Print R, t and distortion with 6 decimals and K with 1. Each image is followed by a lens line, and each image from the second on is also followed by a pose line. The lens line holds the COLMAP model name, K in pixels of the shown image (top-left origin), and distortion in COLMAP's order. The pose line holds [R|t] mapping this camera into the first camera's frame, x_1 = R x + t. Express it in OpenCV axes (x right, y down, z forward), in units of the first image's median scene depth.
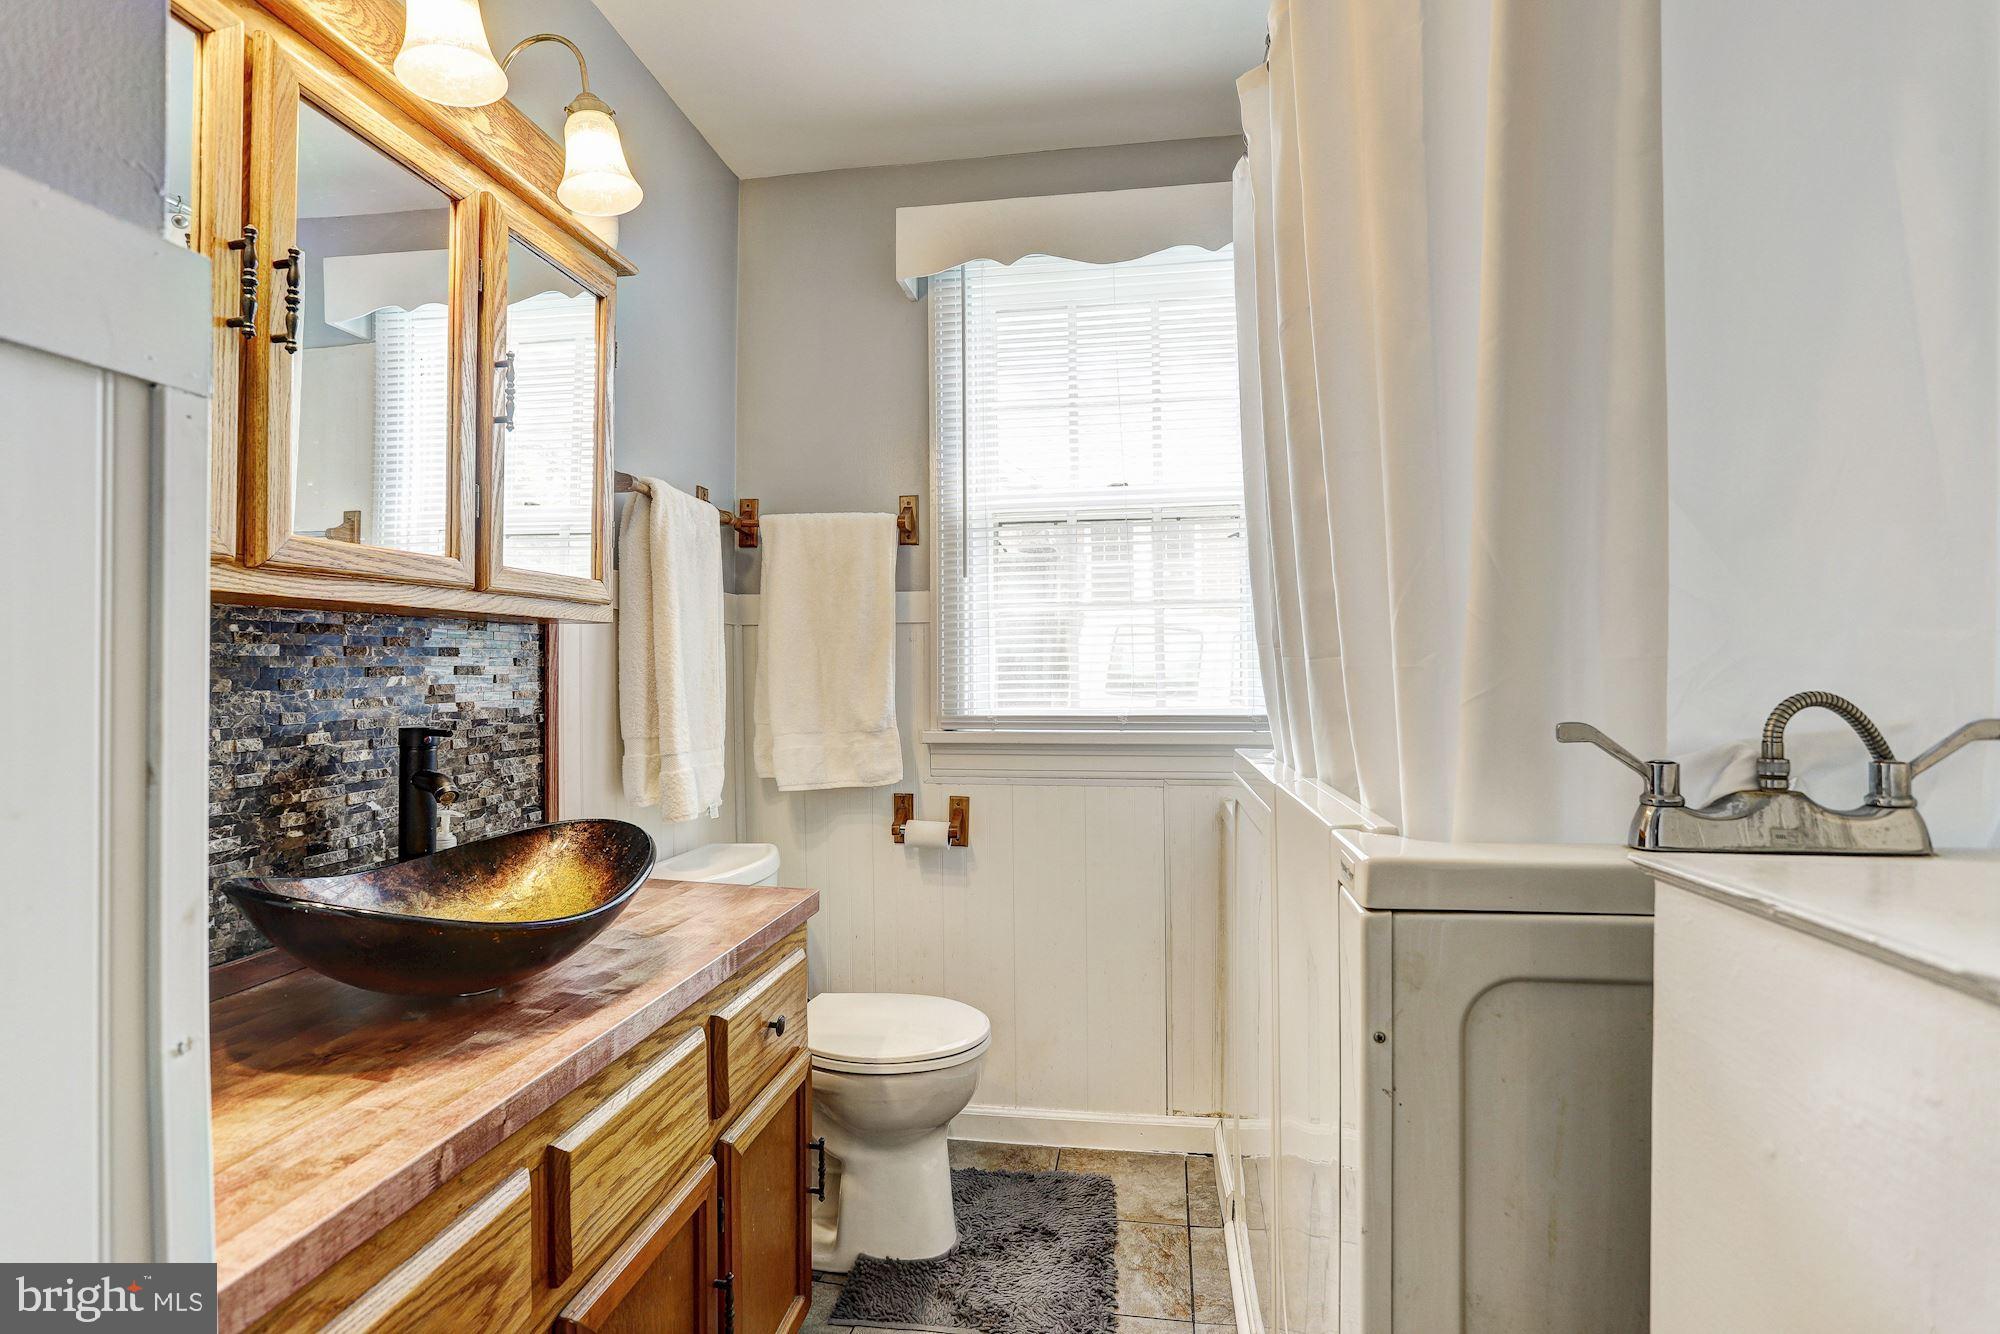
lens RADIAL K [[928.0, 0, 1010.9], [0, 928.0, 670.9], [0, 0, 1]] dist [-0.045776, 0.000609]
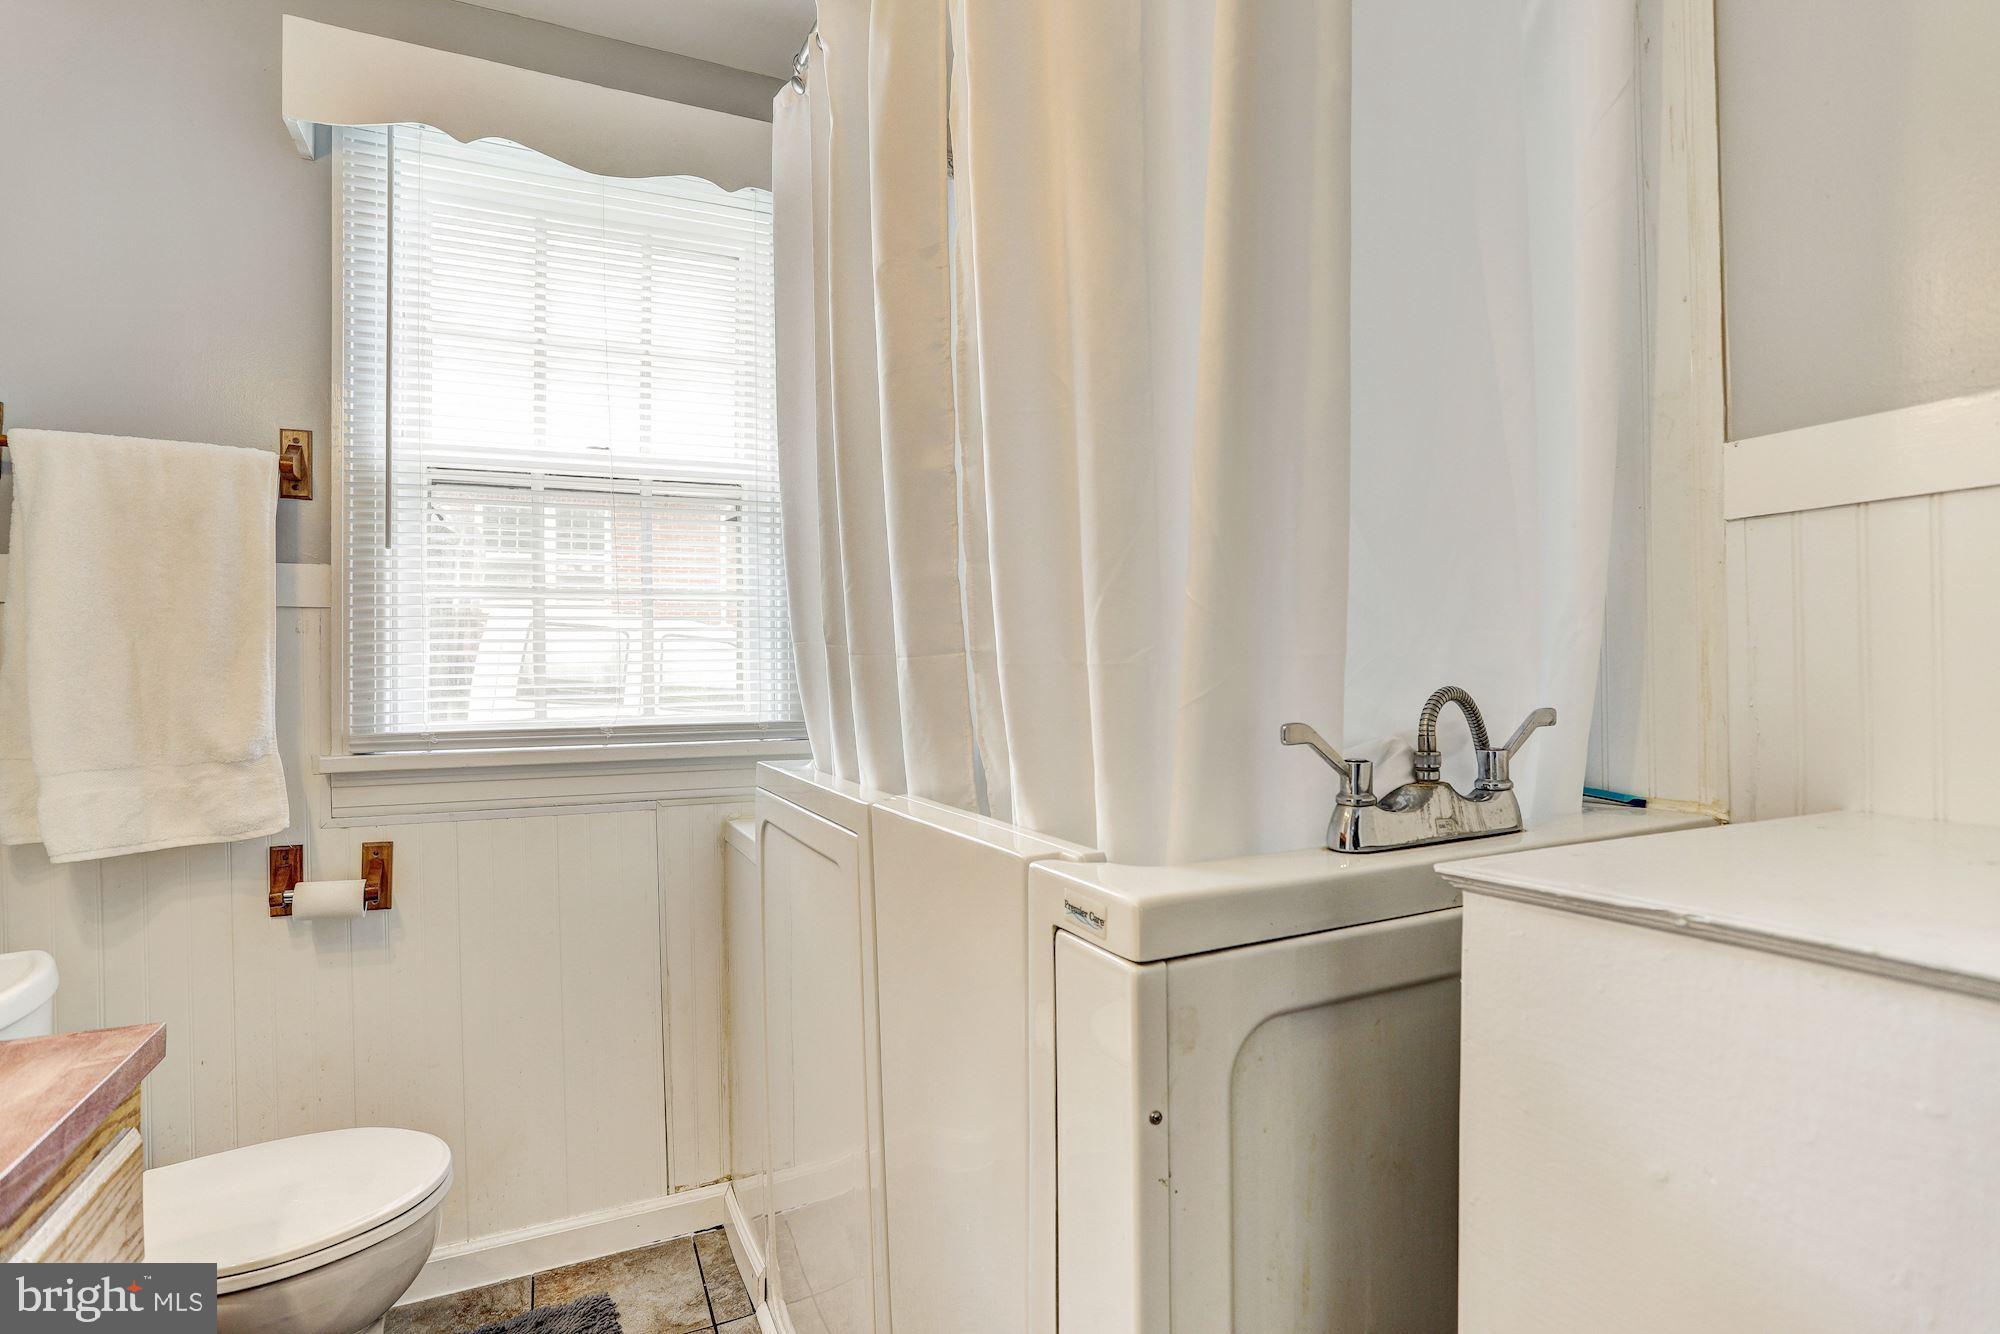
lens RADIAL K [[960.7, 0, 988.0], [0, 960.7, 665.1], [0, 0, 1]] dist [-0.065887, 0.036904]
pose [[0.842331, -0.001053, 0.538960, -0.053069], [0.005451, 0.999964, -0.006565, 0.000723], [-0.538933, 0.008468, 0.842306, 0.109321]]
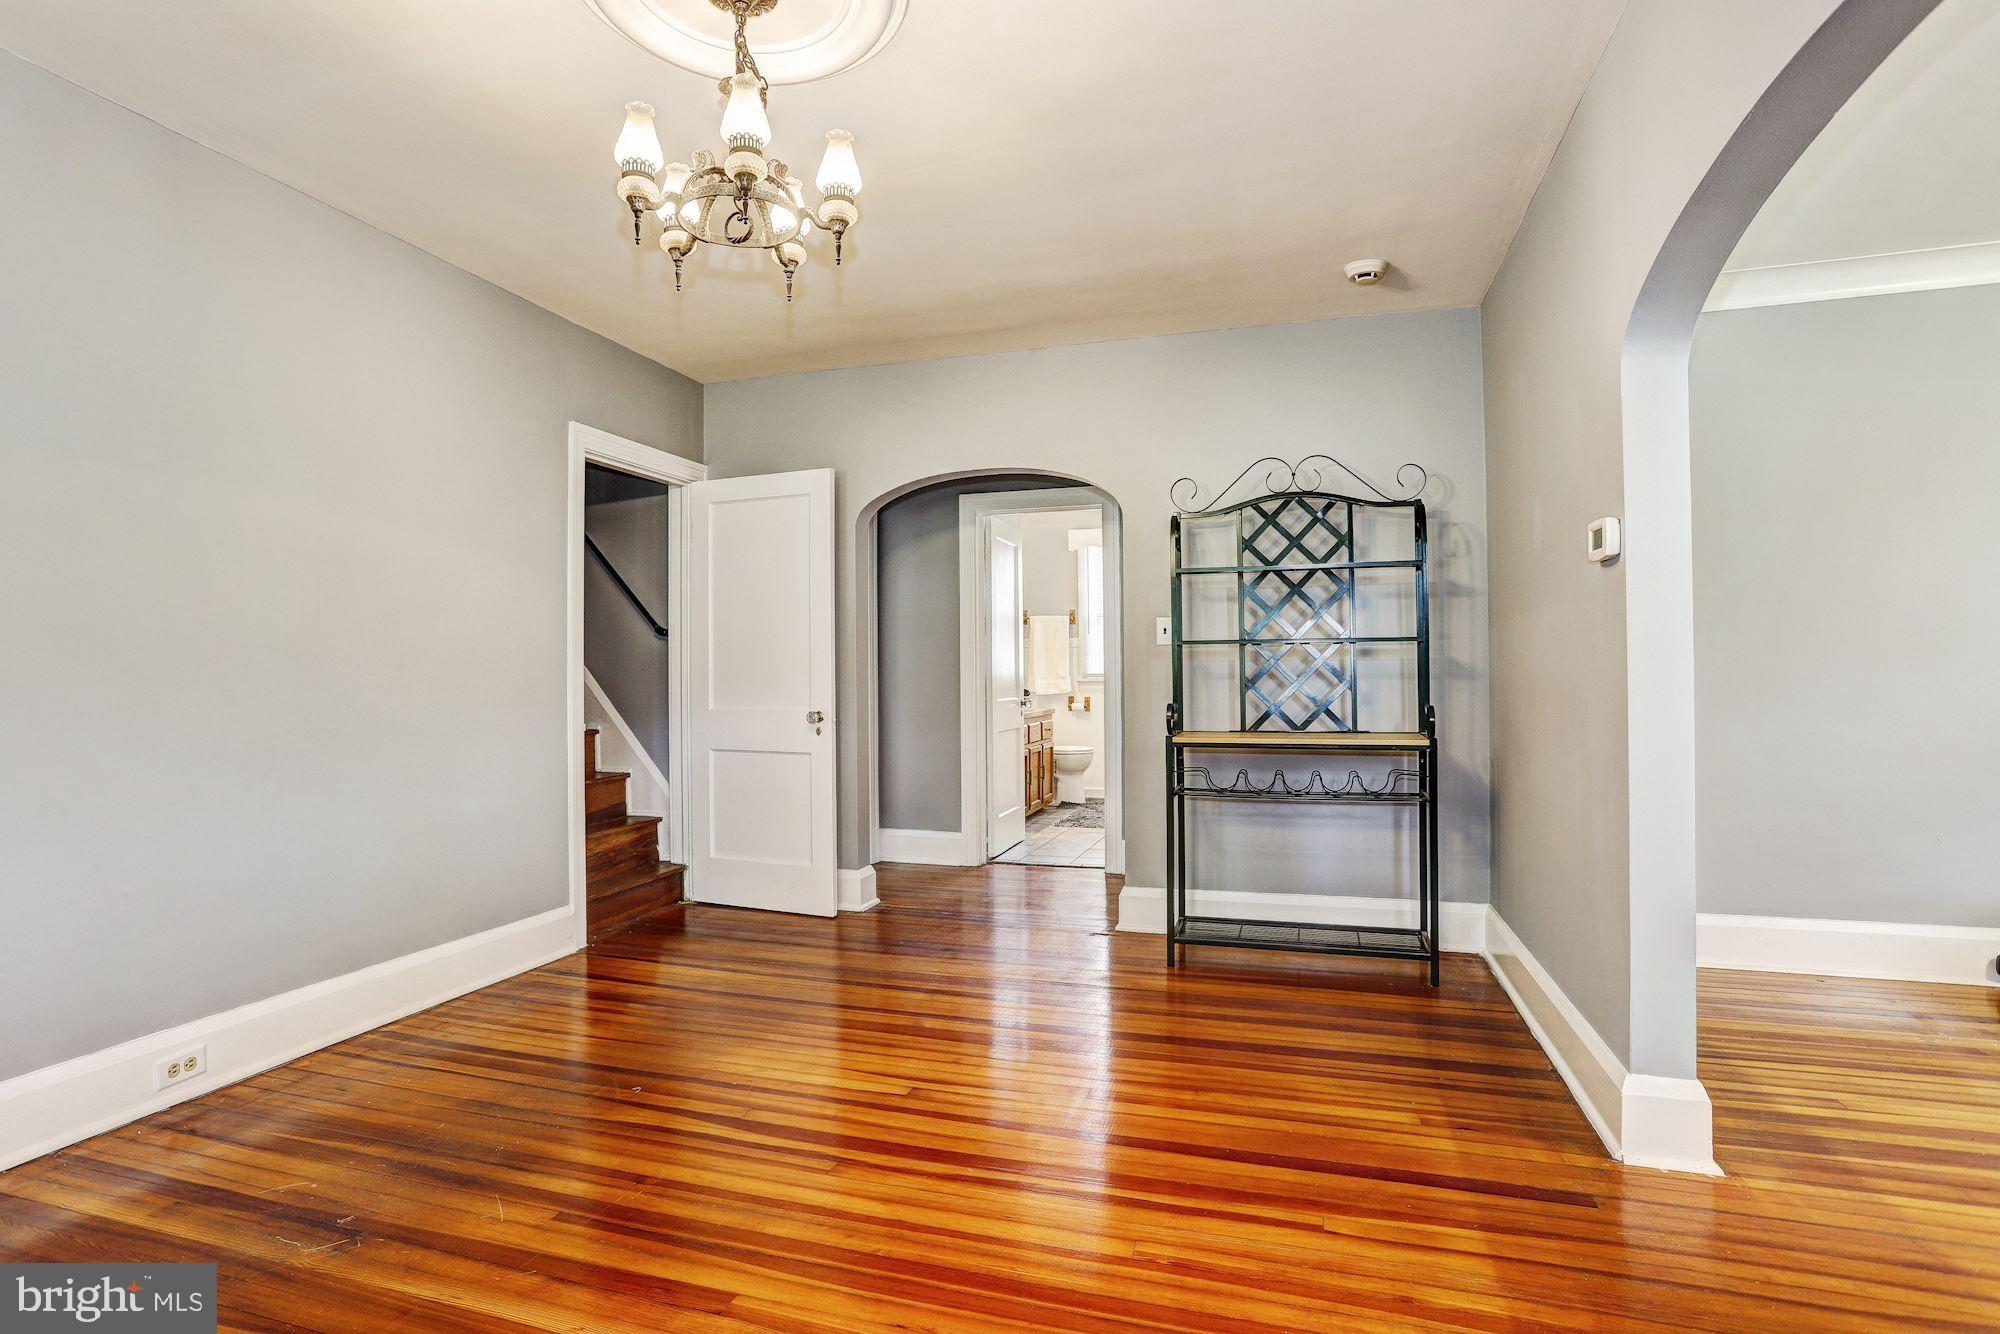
lens RADIAL K [[1001.3, 0, 981.7], [0, 1001.3, 666.6], [0, 0, 1]] dist [-0.069014, 0.035360]
pose [[0.983263, -0.004702, -0.182133, 0.256048], [0.004107, 0.999985, -0.003642, 0.036864], [0.182147, 0.002833, 0.983267, -2.958244]]
